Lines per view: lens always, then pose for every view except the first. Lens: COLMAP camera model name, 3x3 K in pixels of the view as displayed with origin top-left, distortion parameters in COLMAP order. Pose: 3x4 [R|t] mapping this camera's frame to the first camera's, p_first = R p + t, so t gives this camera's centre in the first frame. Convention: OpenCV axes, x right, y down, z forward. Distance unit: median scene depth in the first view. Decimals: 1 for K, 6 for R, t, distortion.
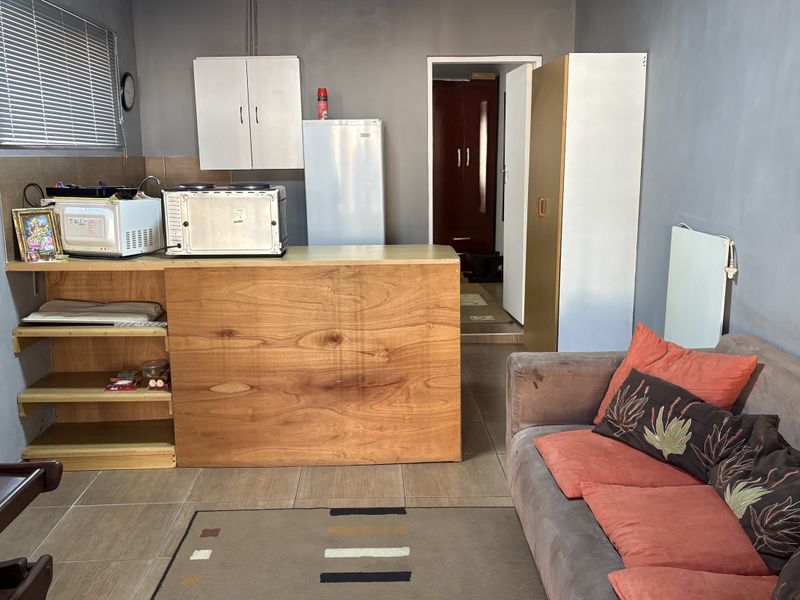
lens RADIAL K [[802.7, 0, 400.0], [0, 802.7, 300.0], [0, 0, 1]] dist [0.169969, -0.479668]
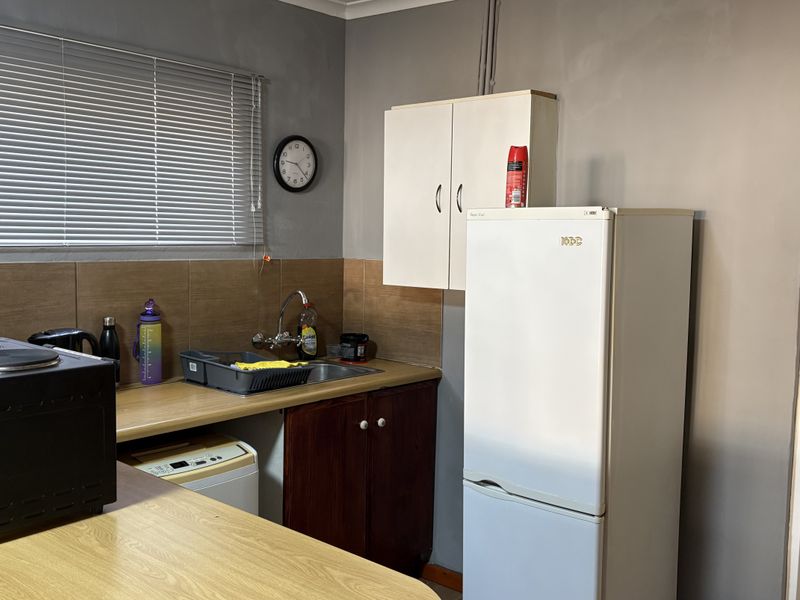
lens RADIAL K [[802.7, 0, 400.0], [0, 802.7, 300.0], [0, 0, 1]] dist [0.169969, -0.479668]
pose [[0.734169, 0.088054, -0.673233, 0.272701], [-0.149220, 0.988237, -0.033473, -0.193790], [0.662366, 0.125035, 0.738673, 0.825670]]
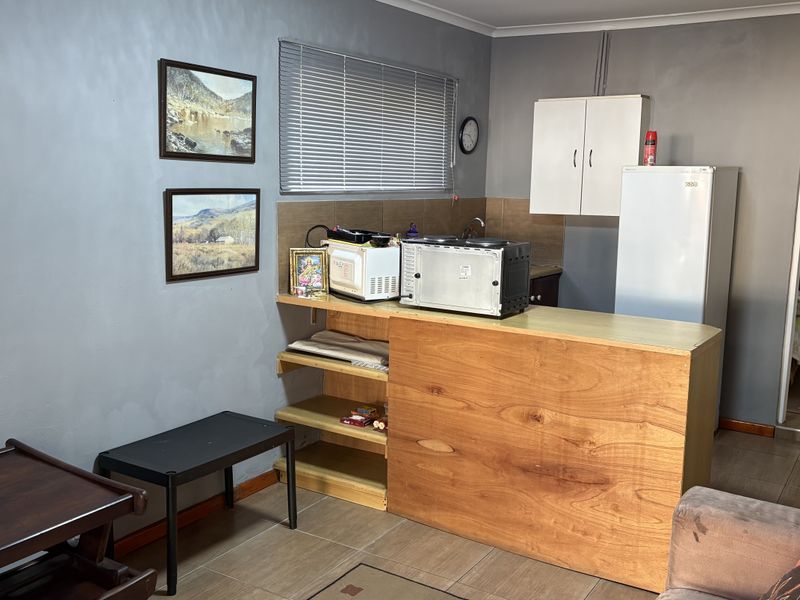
lens RADIAL K [[802.7, 0, 400.0], [0, 802.7, 300.0], [0, 0, 1]] dist [0.169969, -0.479668]
pose [[0.820241, 0.116218, -0.560088, 0.279829], [-0.130054, 0.991390, 0.015250, -0.074991], [0.557038, 0.060333, 0.828293, 0.156799]]
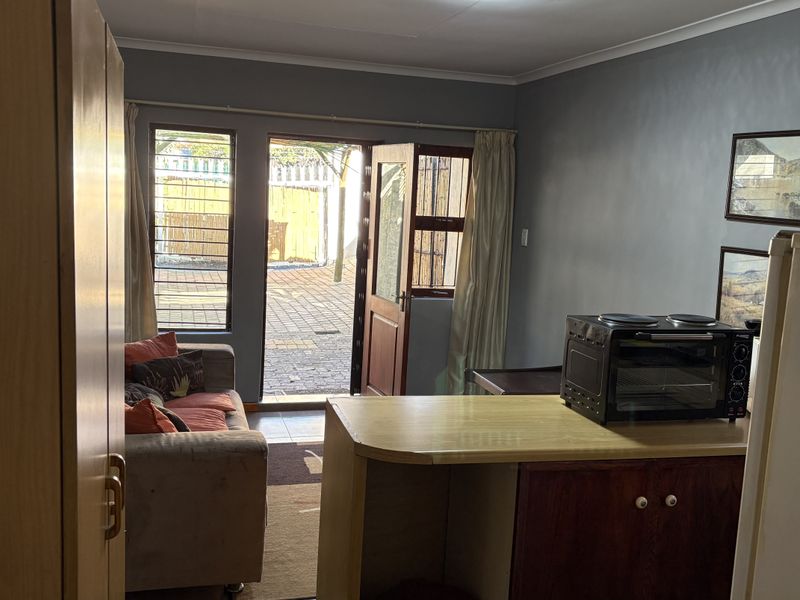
lens RADIAL K [[802.7, 0, 400.0], [0, 802.7, 300.0], [0, 0, 1]] dist [0.169969, -0.479668]
pose [[-0.972181, -0.006238, -0.234146, 0.178573], [-0.078754, 0.950152, 0.301678, -0.375556], [0.220593, 0.311726, -0.924211, 1.695850]]
